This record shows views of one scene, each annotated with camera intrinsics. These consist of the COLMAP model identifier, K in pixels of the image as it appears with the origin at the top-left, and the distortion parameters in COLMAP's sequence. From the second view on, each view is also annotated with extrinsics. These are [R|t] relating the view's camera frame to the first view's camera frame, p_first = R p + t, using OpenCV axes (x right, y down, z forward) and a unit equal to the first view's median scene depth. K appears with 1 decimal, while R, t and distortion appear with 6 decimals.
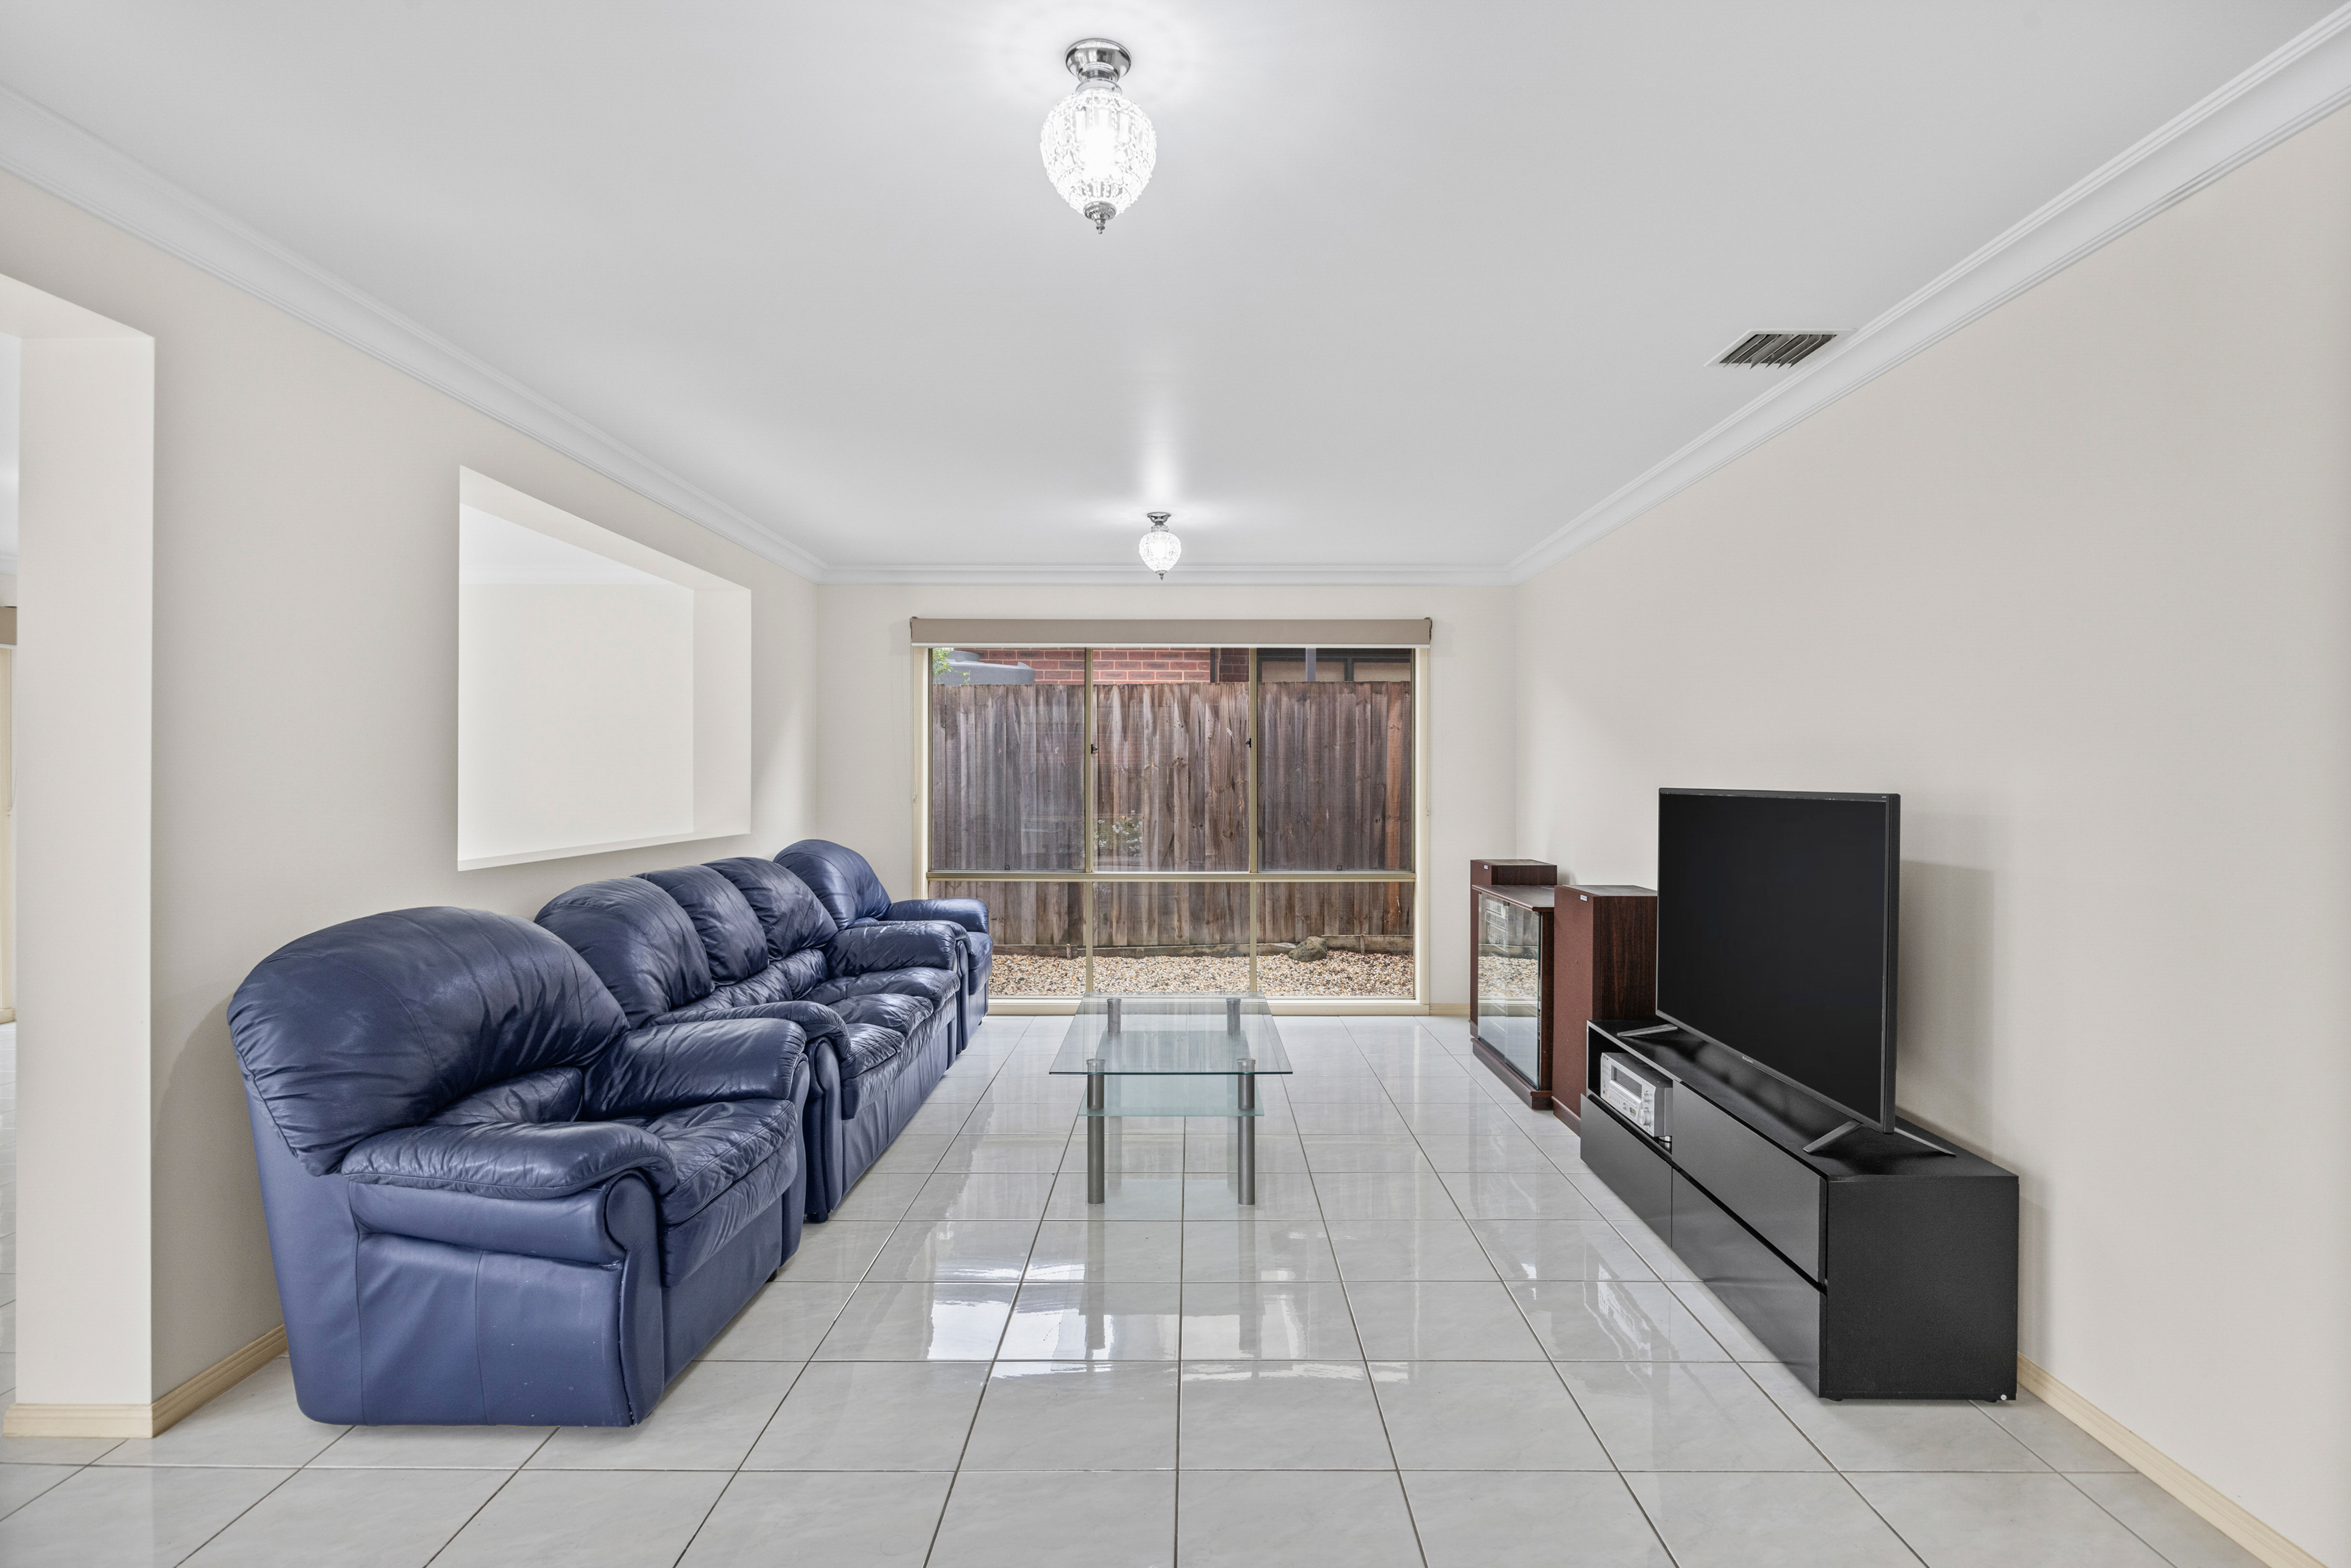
lens RADIAL K [[1184.7, 0, 1175.5], [0, 1184.7, 784.0], [0, 0, 1]] dist [-0.001053, -0.000360]
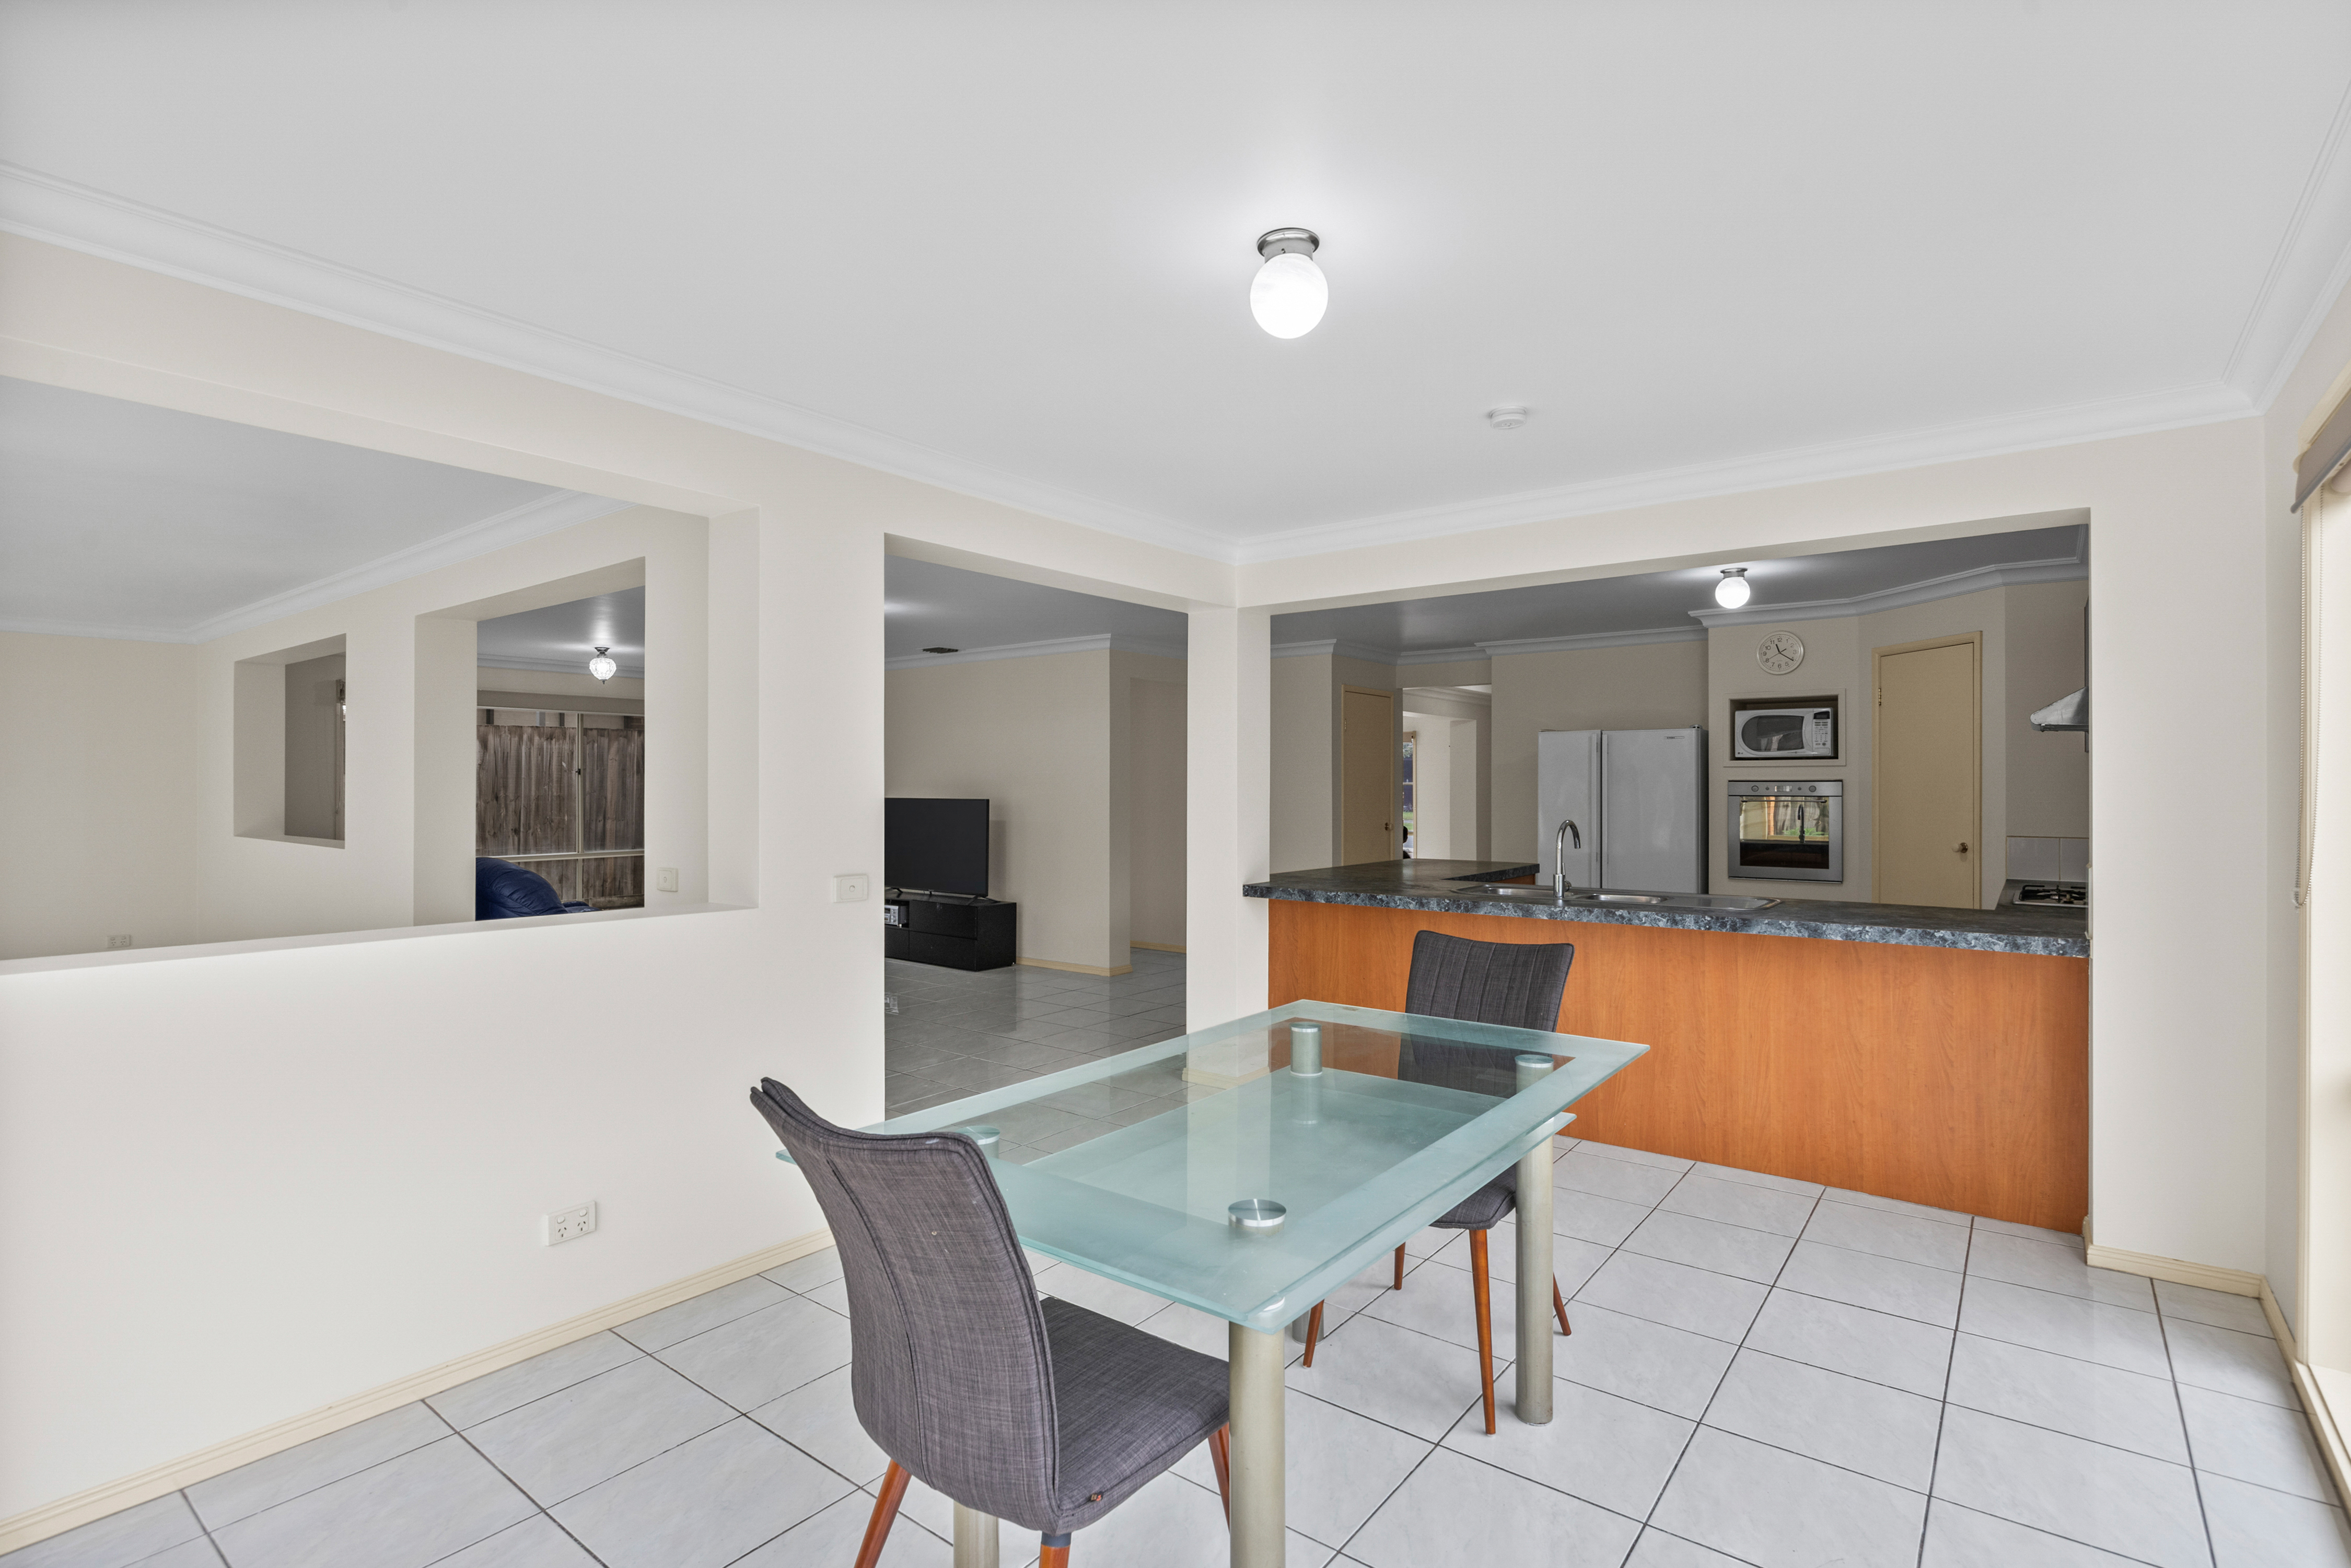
lens RADIAL K [[1115.5, 0, 1175.5], [0, 1115.5, 784.0], [0, 0, 1]] dist [0.000062, 0.000054]
pose [[0.607762, 0.003593, 0.794111, -0.633010], [0.001860, 0.999981, -0.005948, -0.007583], [-0.794117, 0.005092, 0.607743, -0.548905]]
